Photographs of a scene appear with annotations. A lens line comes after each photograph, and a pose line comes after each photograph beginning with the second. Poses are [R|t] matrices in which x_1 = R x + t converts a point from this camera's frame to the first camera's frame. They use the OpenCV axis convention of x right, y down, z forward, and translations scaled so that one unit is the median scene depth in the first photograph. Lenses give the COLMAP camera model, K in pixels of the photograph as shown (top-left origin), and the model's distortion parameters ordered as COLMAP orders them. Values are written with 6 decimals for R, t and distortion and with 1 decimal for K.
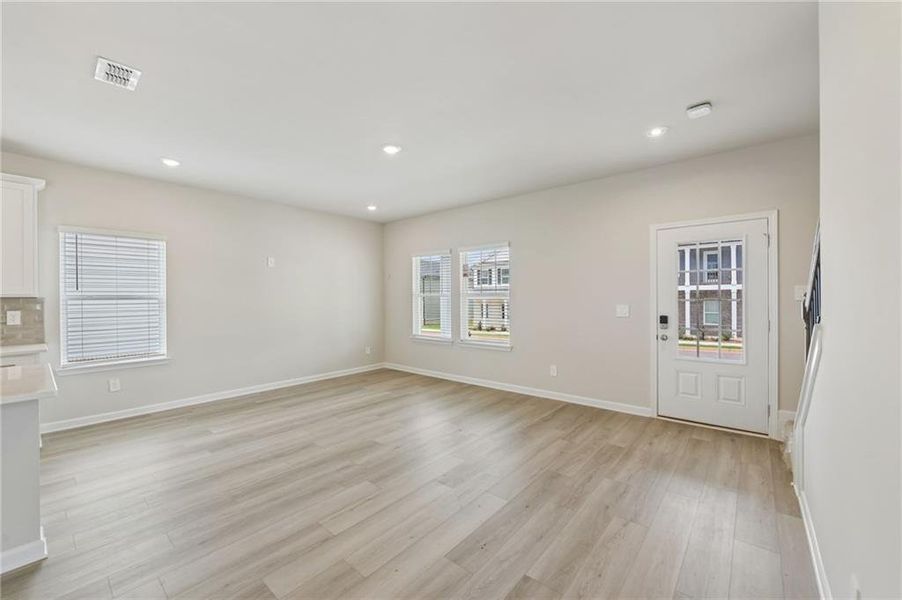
lens RADIAL K [[361.6, 0, 446.5], [0, 361.6, 297.4], [0, 0, 1]] dist [-0.005783, -0.000461]
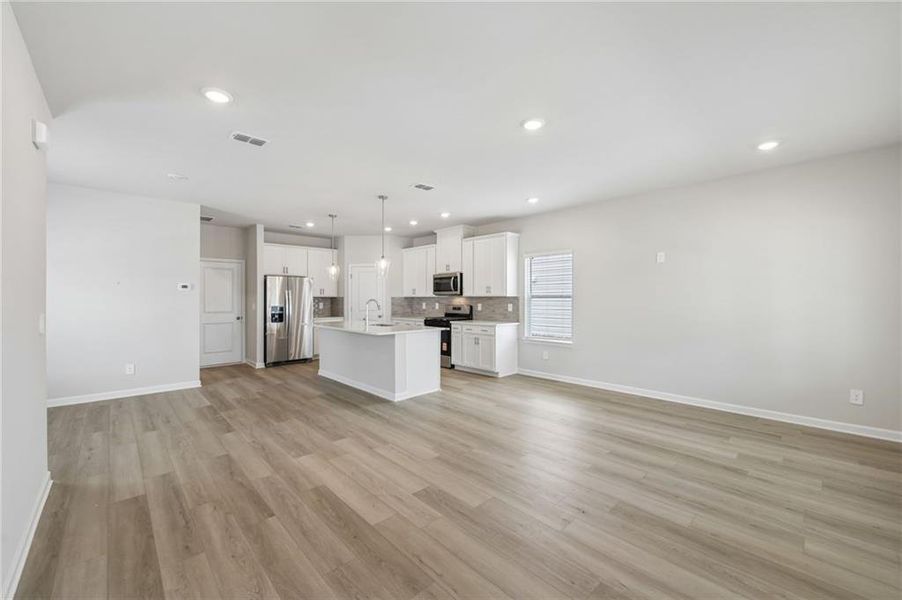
lens RADIAL K [[361.6, 0, 446.5], [0, 361.6, 297.4], [0, 0, 1]] dist [-0.005783, -0.000461]
pose [[-0.112700, 0.004846, -0.993617, 0.656120], [0.001398, 0.999988, 0.004719, -0.004123], [0.993628, -0.000857, -0.112705, 0.810912]]
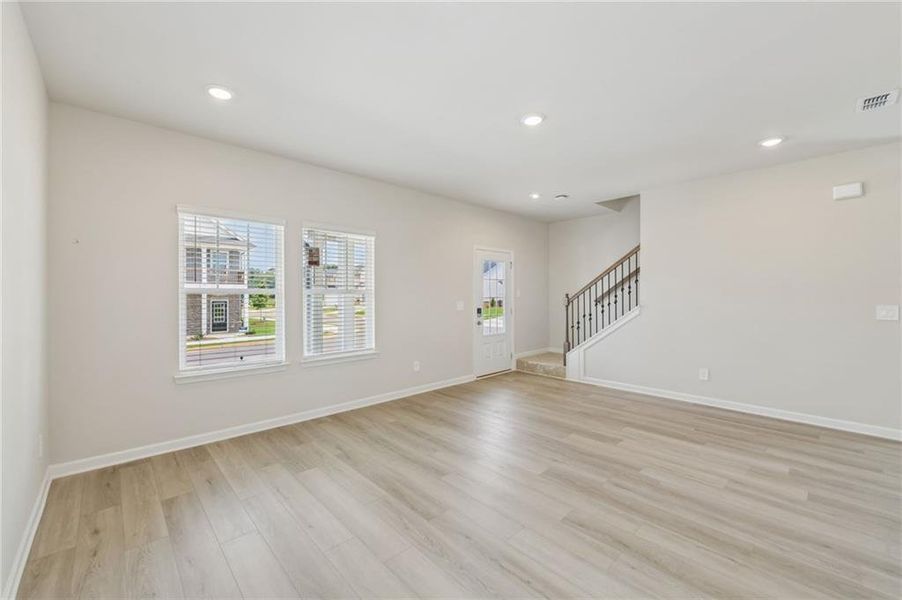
lens RADIAL K [[363.8, 0, 447.7], [0, 363.8, 291.4], [0, 0, 1]] dist [-0.005542, -0.000317]
pose [[0.108893, 0.015991, 0.993925, -0.925181], [0.000042, 0.999871, -0.016092, 0.006277], [-0.994053, 0.001794, 0.108878, 1.004410]]
